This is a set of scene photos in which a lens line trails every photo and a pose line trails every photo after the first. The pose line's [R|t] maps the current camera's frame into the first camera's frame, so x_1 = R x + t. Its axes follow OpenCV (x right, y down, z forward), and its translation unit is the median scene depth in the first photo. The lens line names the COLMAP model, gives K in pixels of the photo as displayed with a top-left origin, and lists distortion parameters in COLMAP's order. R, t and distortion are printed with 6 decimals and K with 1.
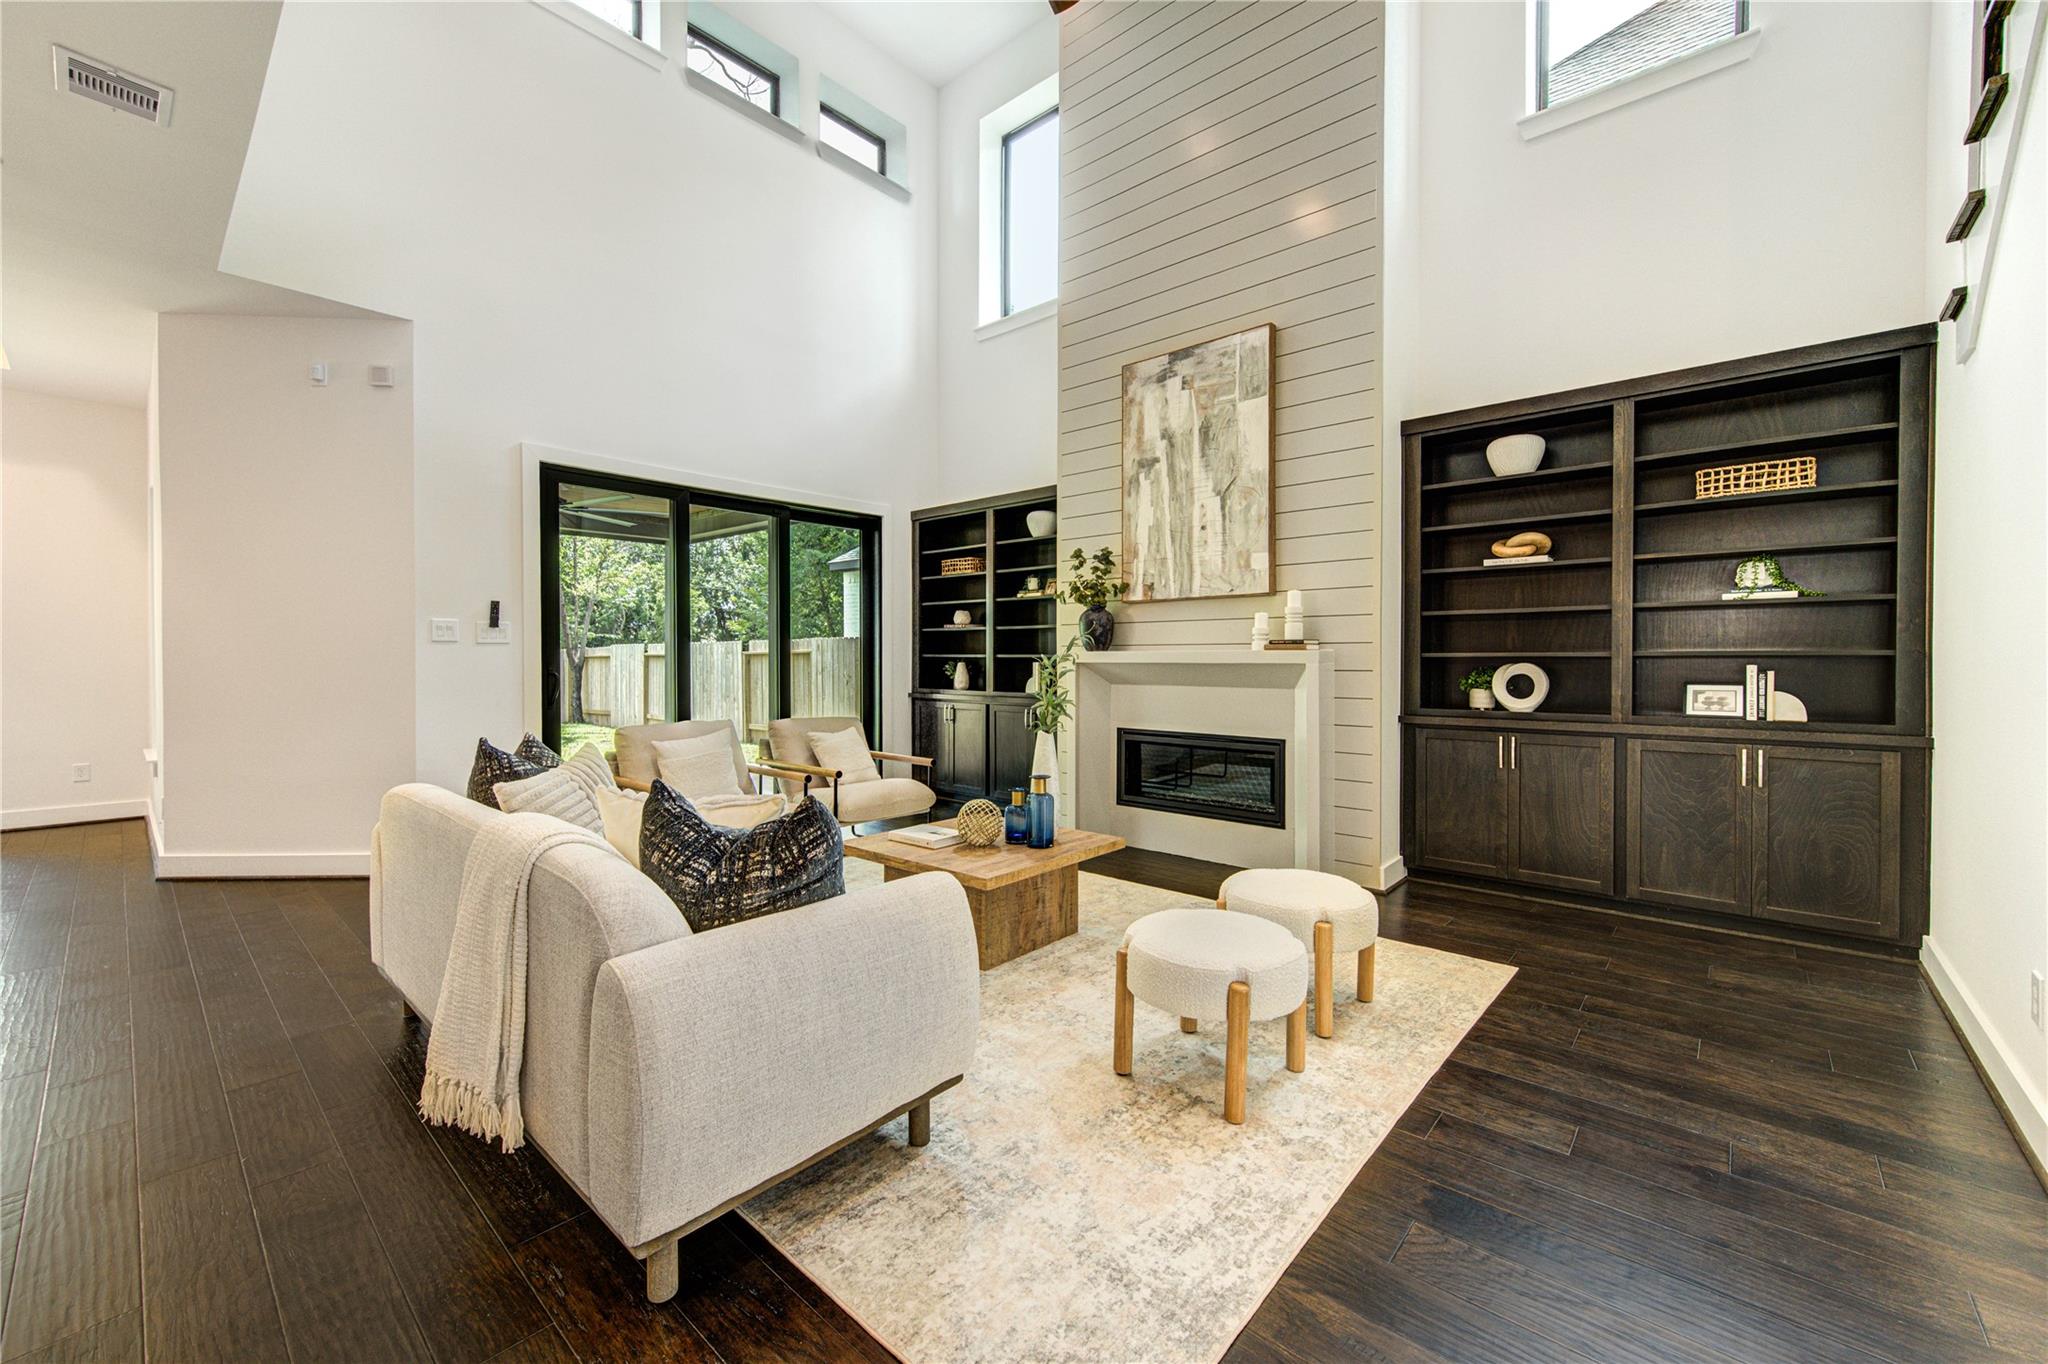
lens RADIAL K [[806.1, 0, 1029.2], [0, 806.1, 663.9], [0, 0, 1]] dist [-0.000144, -0.000067]
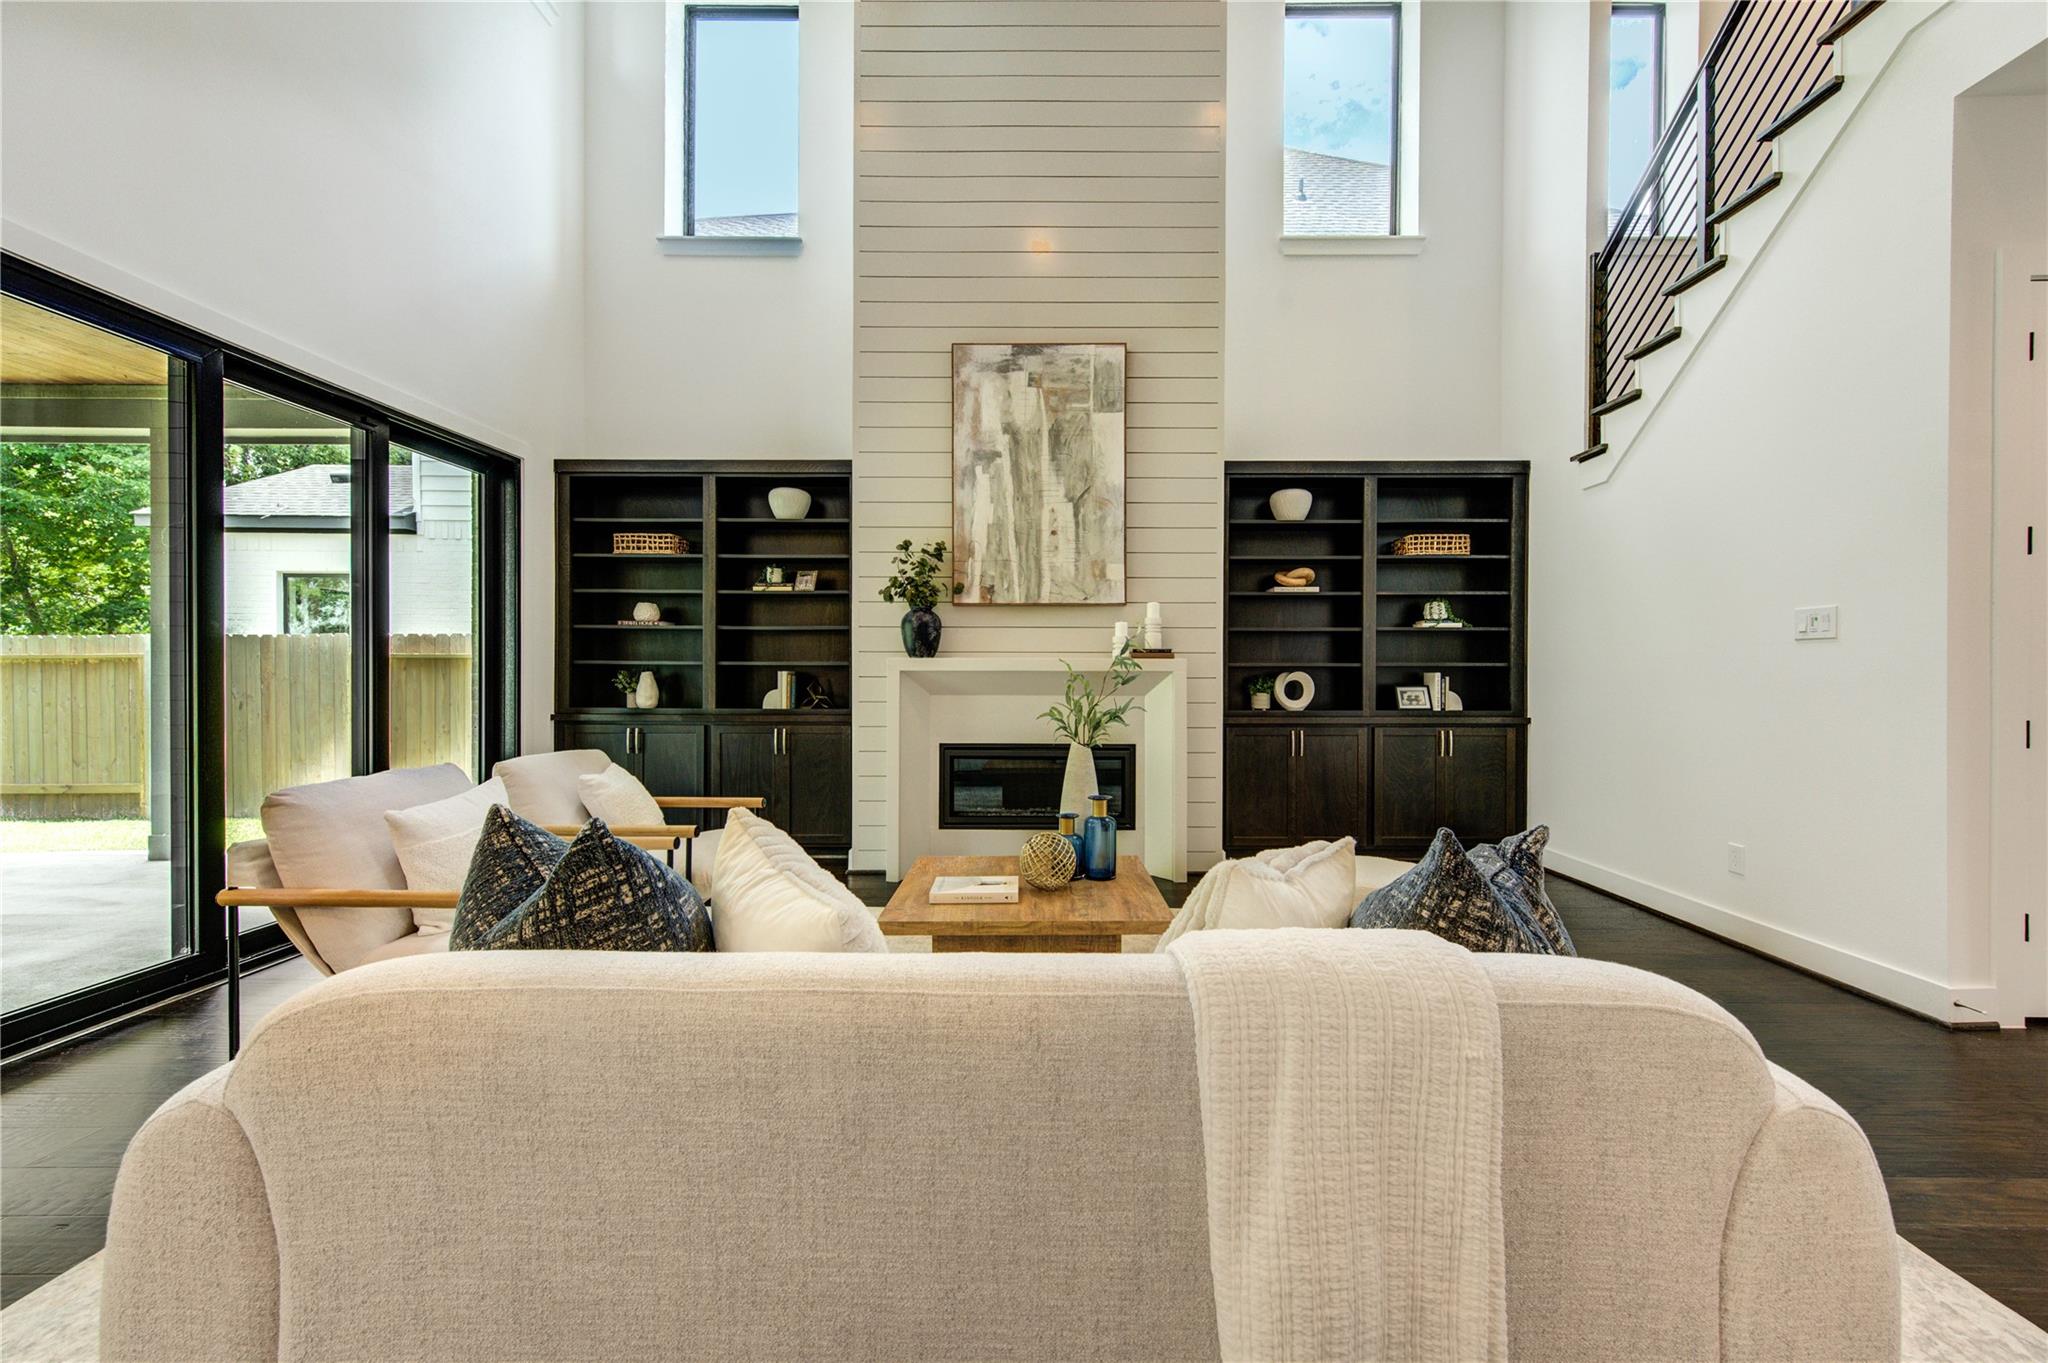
lens RADIAL K [[792.7, 0, 1026.0], [0, 792.7, 672.7], [0, 0, 1]] dist [0.001026, 0.000021]
pose [[0.754263, 0.001345, 0.656571, -0.439278], [0.001389, 0.999992, -0.003645, 0.004082], [-0.656571, 0.003661, 0.754255, 0.297757]]
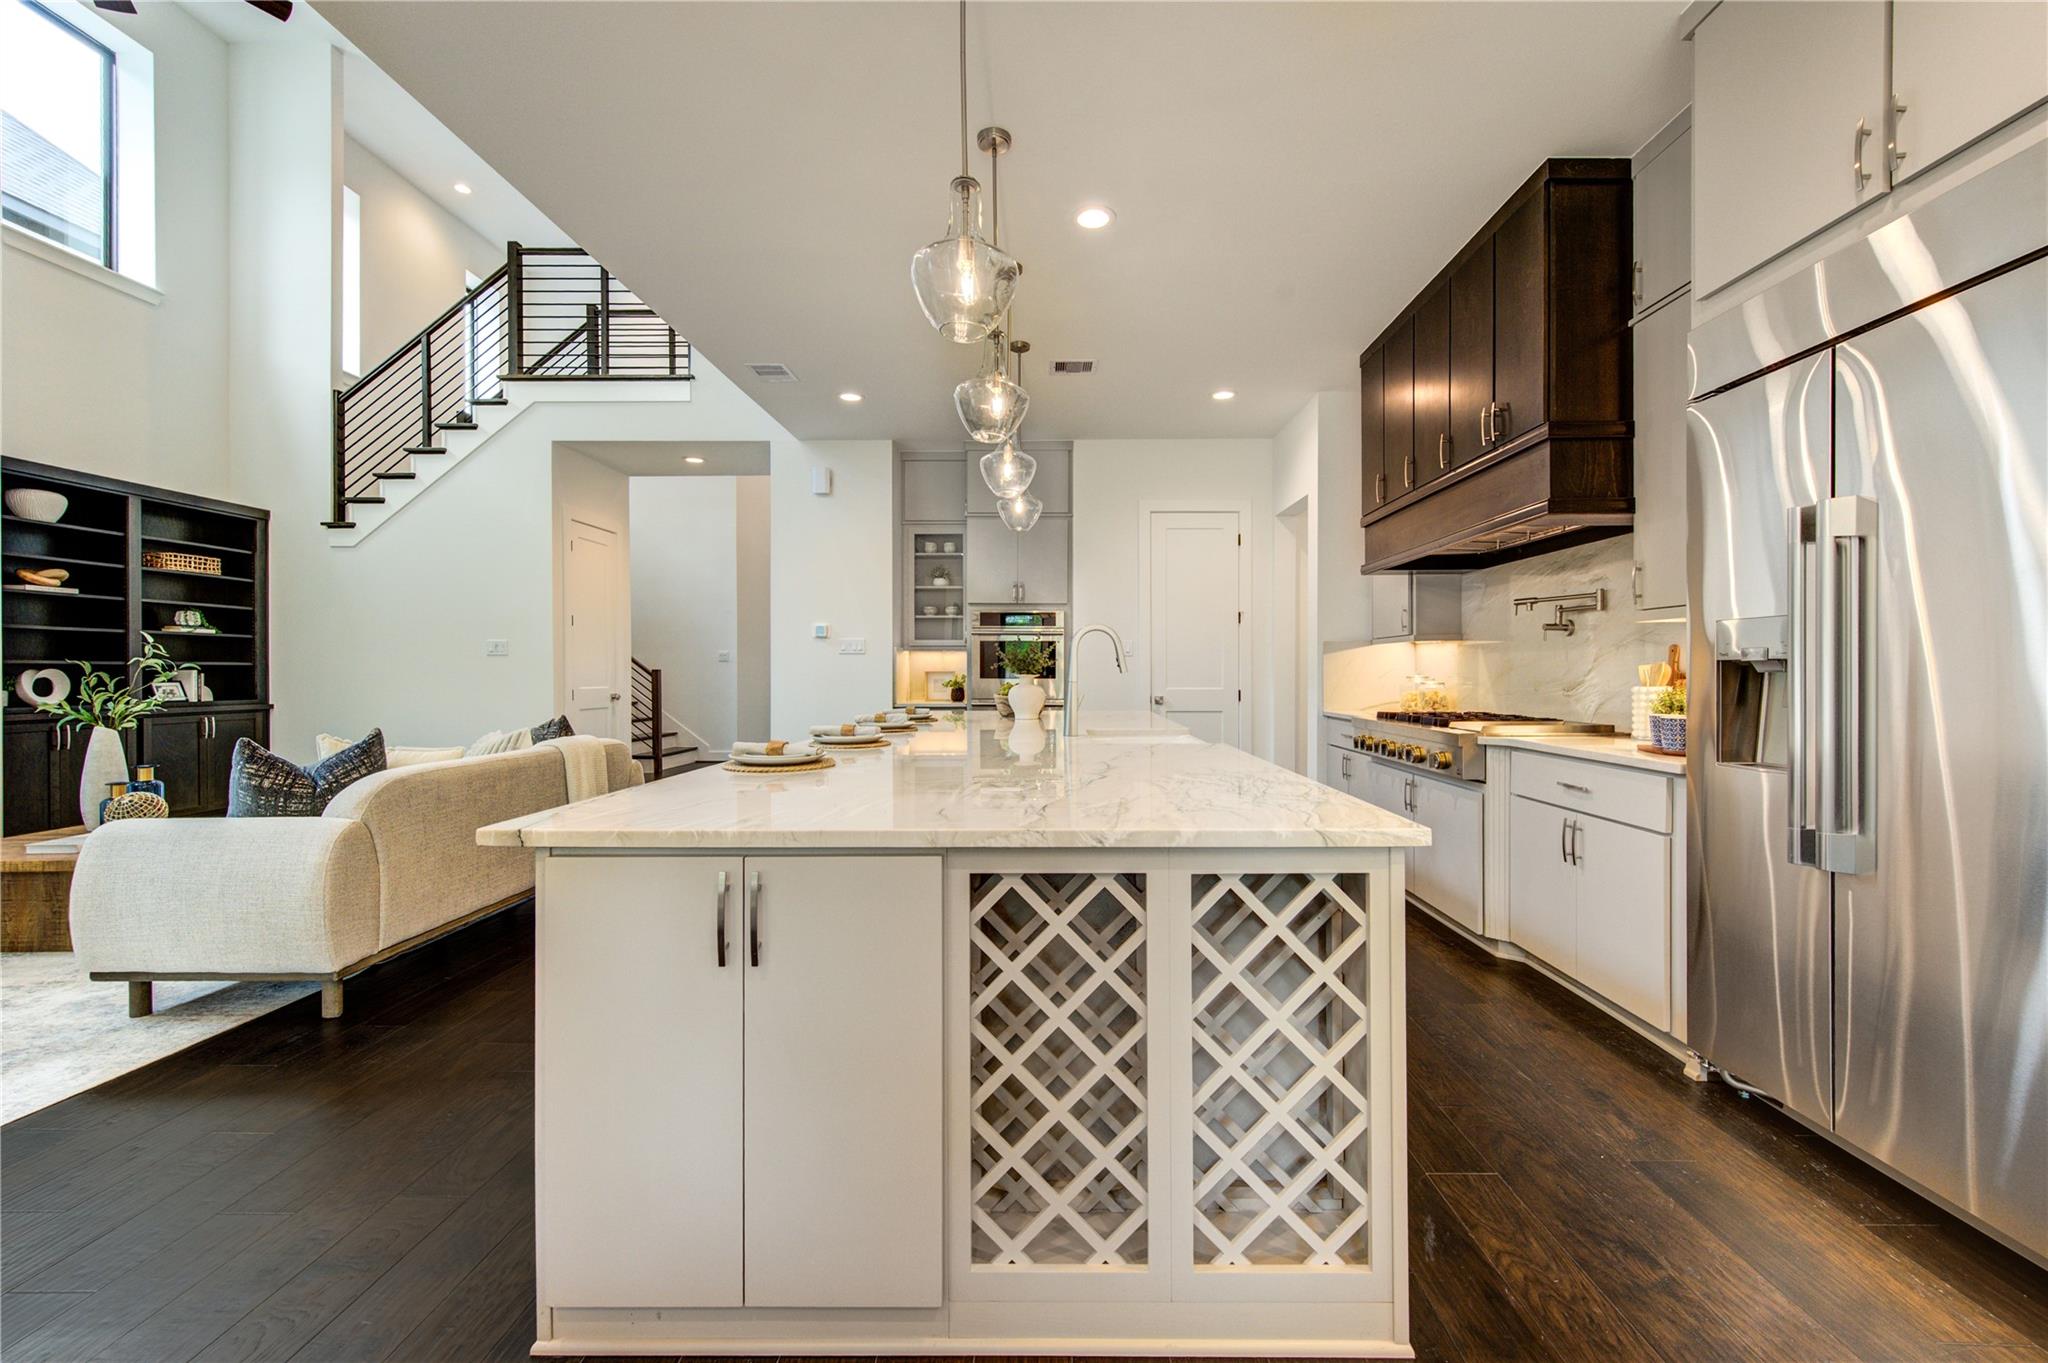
lens RADIAL K [[822.6, 0, 1058.0], [0, 822.6, 678.0], [0, 0, 1]] dist [-0.000147, -0.000122]
pose [[-0.666577, -0.005938, 0.745413, -1.233326], [0.001584, 0.999955, 0.009383, 0.003364], [-0.745435, 0.007435, -0.666537, 0.576790]]
